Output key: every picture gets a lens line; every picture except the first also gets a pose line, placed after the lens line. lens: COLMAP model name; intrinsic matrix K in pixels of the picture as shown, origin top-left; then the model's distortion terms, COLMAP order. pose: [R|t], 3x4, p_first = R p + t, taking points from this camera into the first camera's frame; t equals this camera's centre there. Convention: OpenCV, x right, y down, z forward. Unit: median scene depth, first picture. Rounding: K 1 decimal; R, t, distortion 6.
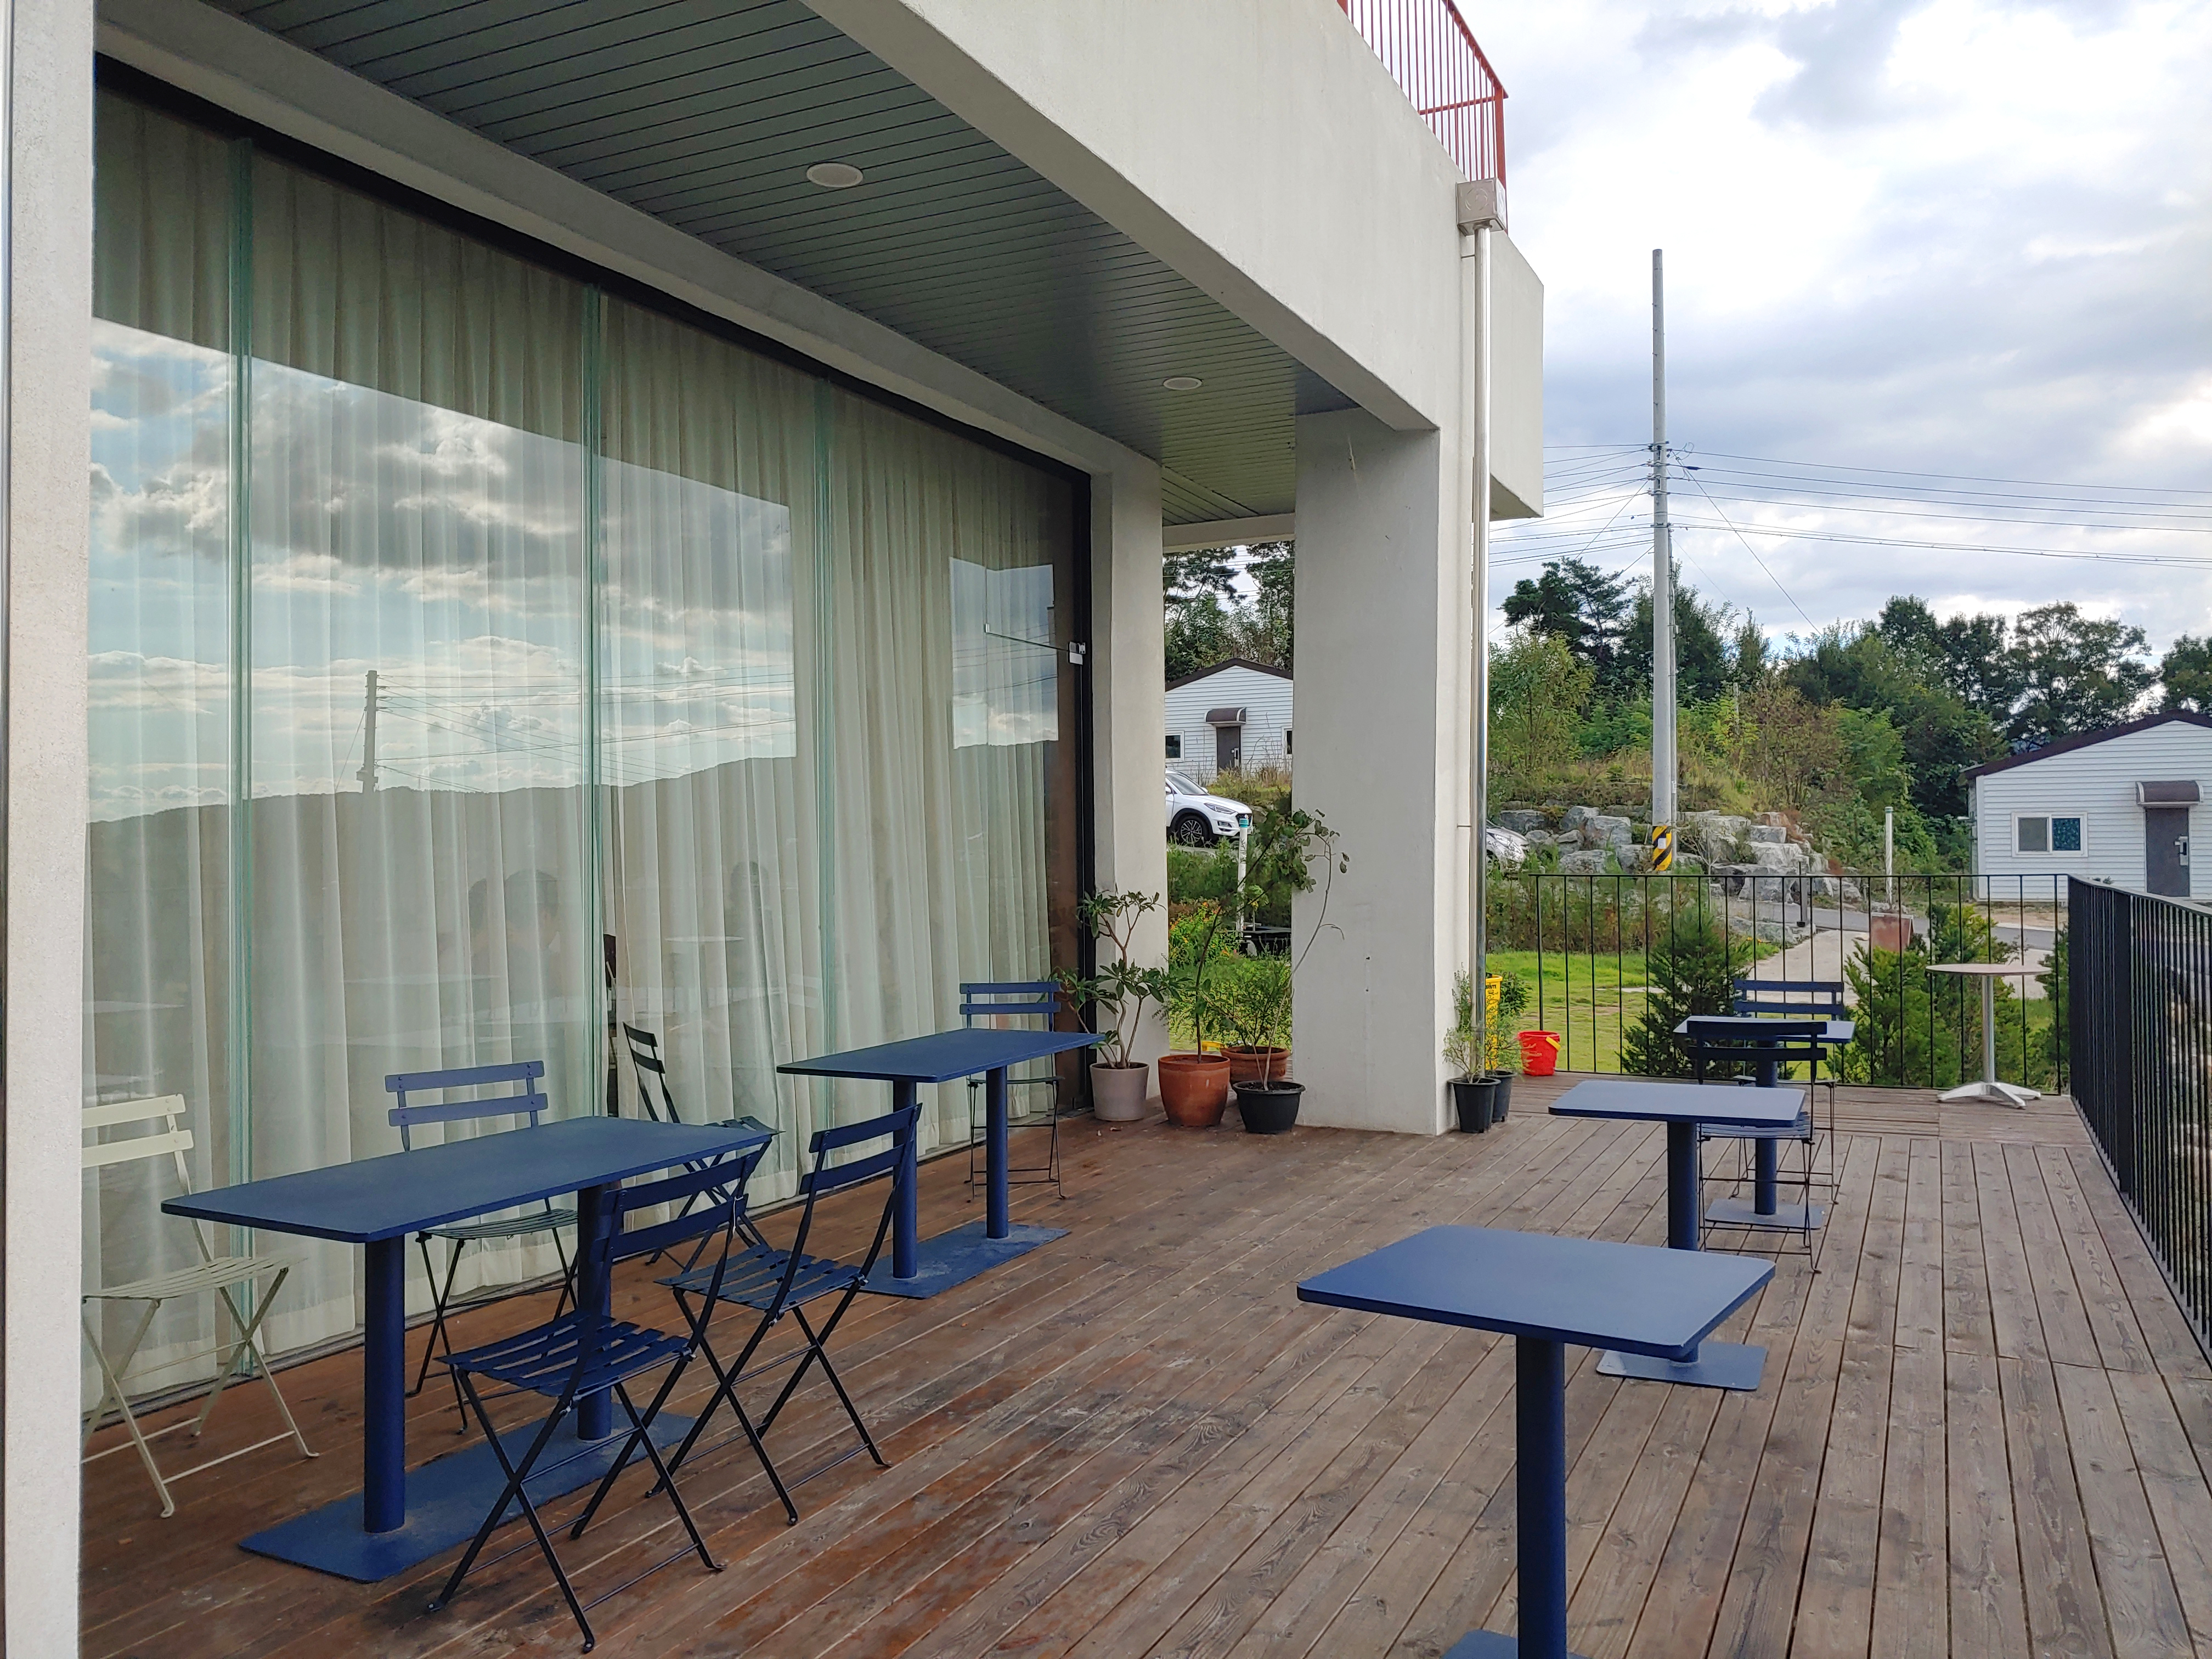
lens RADIAL K [[1718.6, 0, 1106.5], [0, 1718.6, 836.4], [0, 0, 1]] dist [-0.038854, 0.040304]
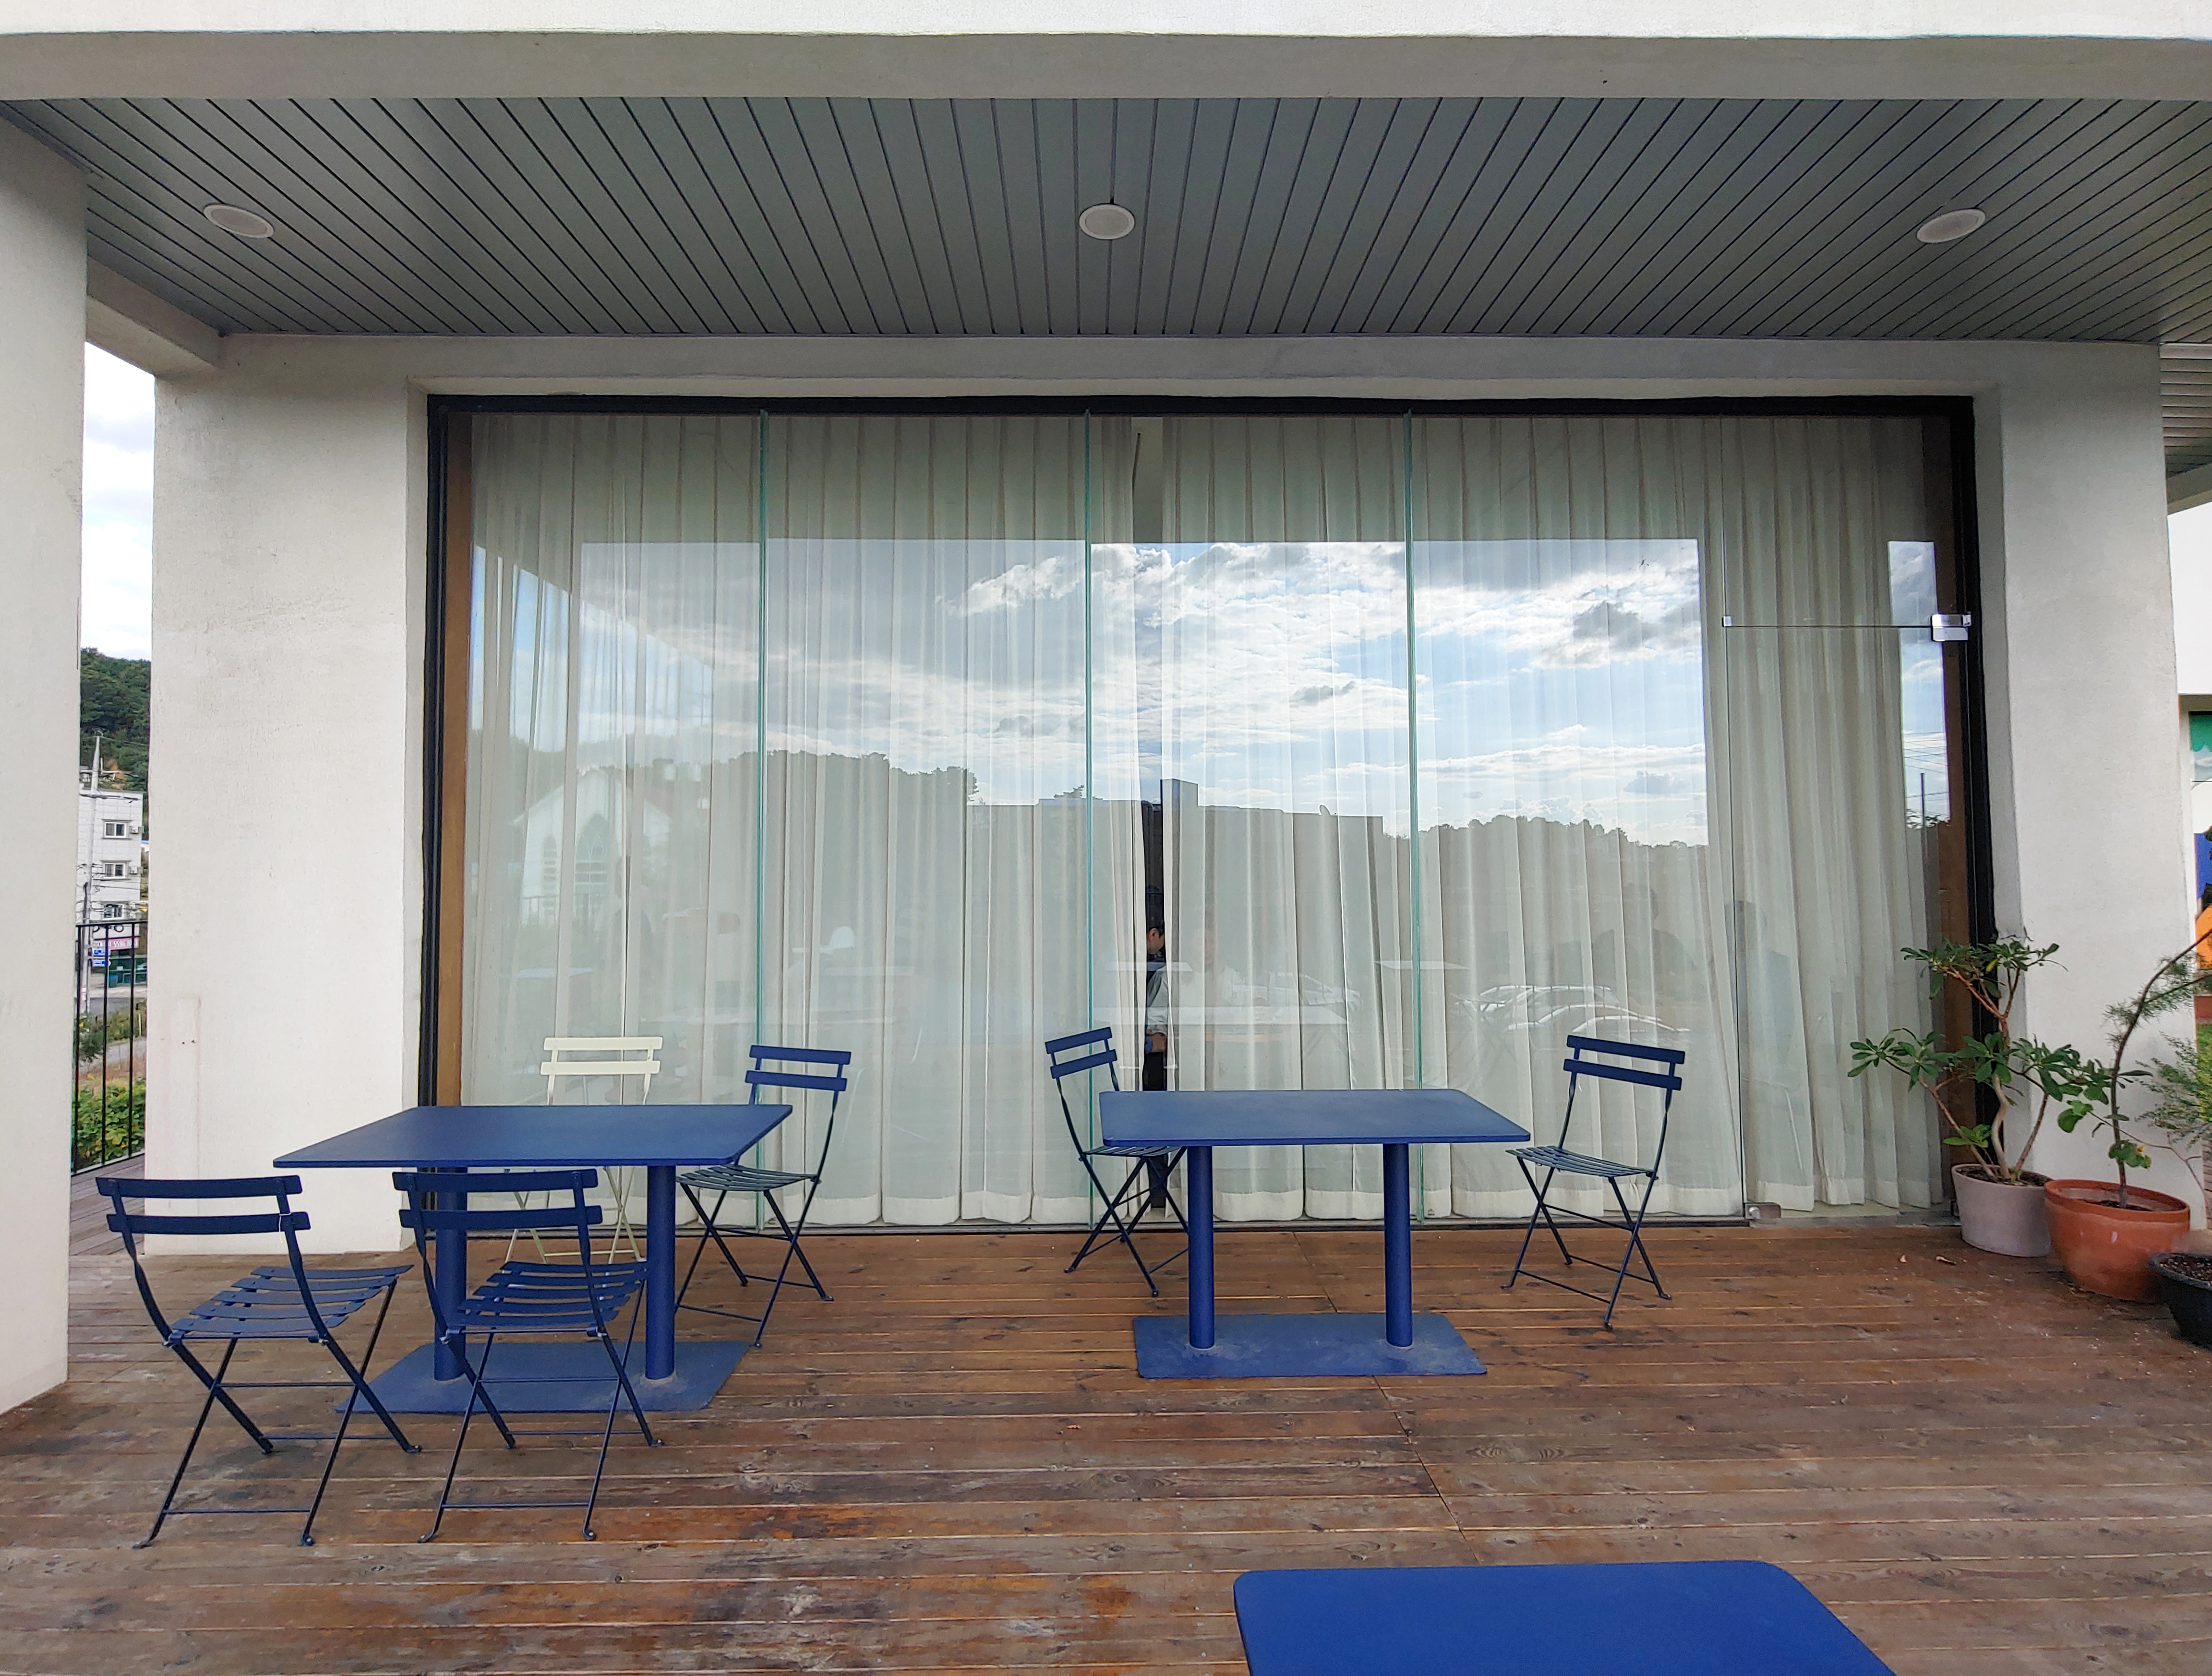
lens RADIAL K [[1060.6, 0, 1103.5], [0, 1060.6, 835.7], [0, 0, 1]] dist [0.005328, 0.000293]
pose [[0.443914, -0.014493, -0.895952, 0.455290], [0.003715, 0.999890, -0.014333, -0.016246], [0.896062, 0.003035, 0.443919, 0.823159]]
